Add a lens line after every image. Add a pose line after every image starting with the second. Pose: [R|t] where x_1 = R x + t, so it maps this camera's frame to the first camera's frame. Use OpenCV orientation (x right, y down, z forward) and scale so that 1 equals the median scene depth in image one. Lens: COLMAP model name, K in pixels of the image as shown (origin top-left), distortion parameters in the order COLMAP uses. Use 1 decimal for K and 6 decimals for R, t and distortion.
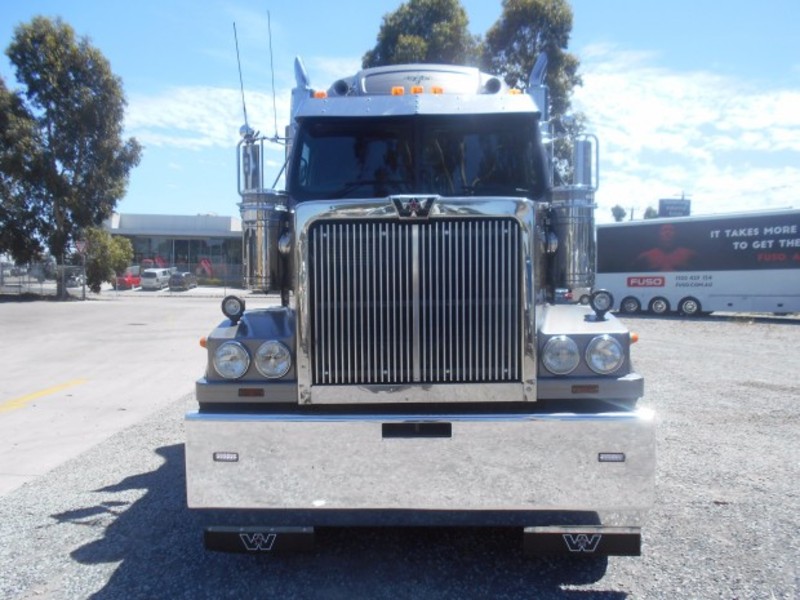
lens RADIAL K [[612.6, 0, 400.0], [0, 612.6, 300.0], [0, 0, 1]] dist [-0.001172, 0.055297]
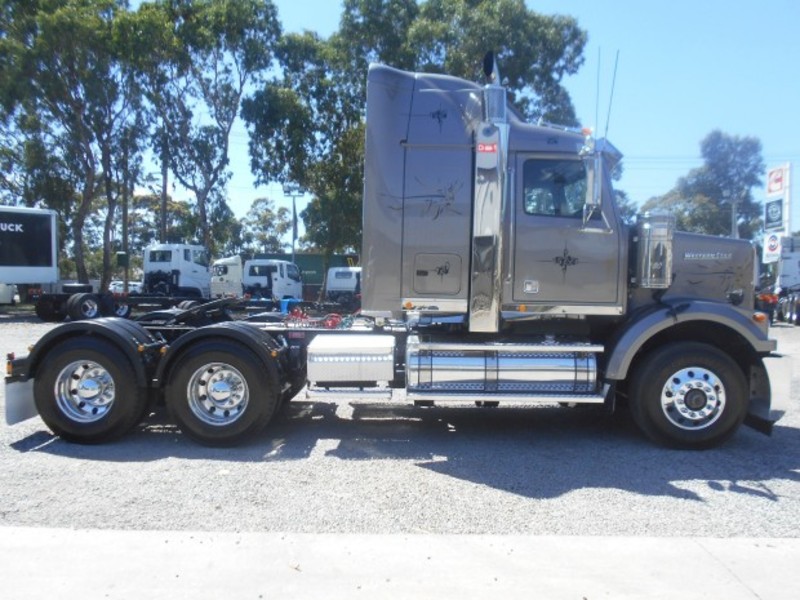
lens RADIAL K [[618.3, 0, 400.0], [0, 618.3, 300.0], [0, 0, 1]] dist [-0.003291, -0.000760]
pose [[-0.041349, -0.033632, 0.998579, -1.568681], [0.024858, 0.999089, 0.034679, -0.050892], [-0.998836, 0.026256, -0.040475, 1.649042]]
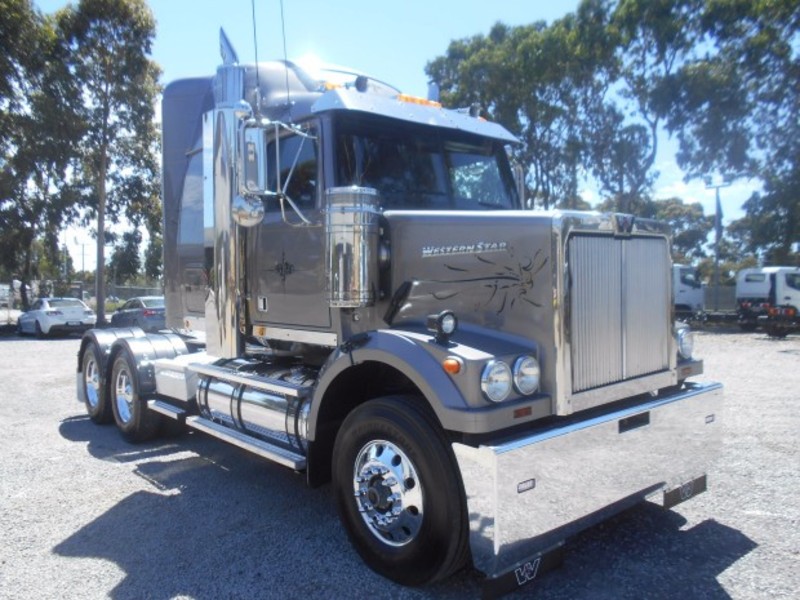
lens RADIAL K [[614.0, 0, 400.0], [0, 614.0, 300.0], [0, 0, 1]] dist [0.003915, -0.002029]
pose [[0.728513, -0.027787, 0.684468, -0.774361], [0.044871, 0.998967, -0.007203, -0.016213], [-0.683561, 0.035960, 0.729007, 0.338581]]
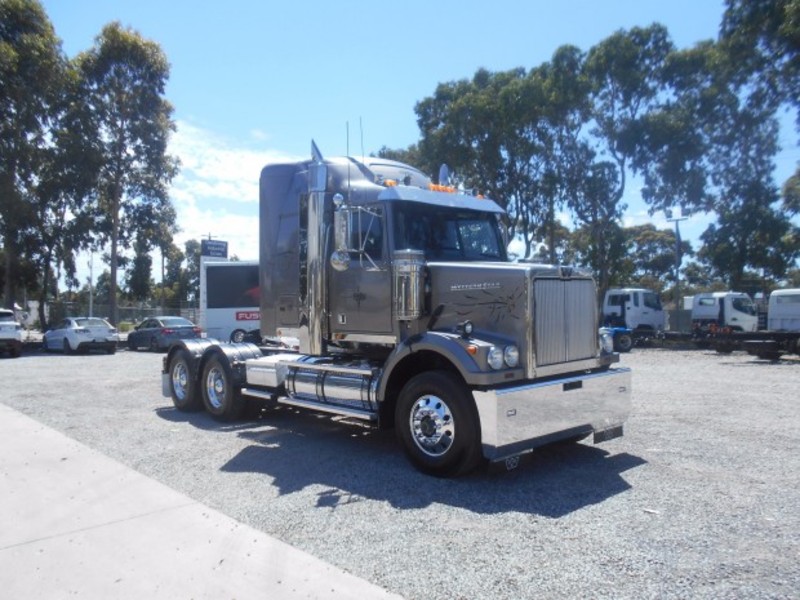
lens RADIAL K [[618.3, 0, 400.0], [0, 618.3, 300.0], [0, 0, 1]] dist [-0.003291, -0.000760]
pose [[0.706783, -0.001039, 0.707429, -1.295020], [0.042486, 0.998256, -0.040982, -0.002534], [-0.706153, 0.059022, 0.705595, -0.017348]]
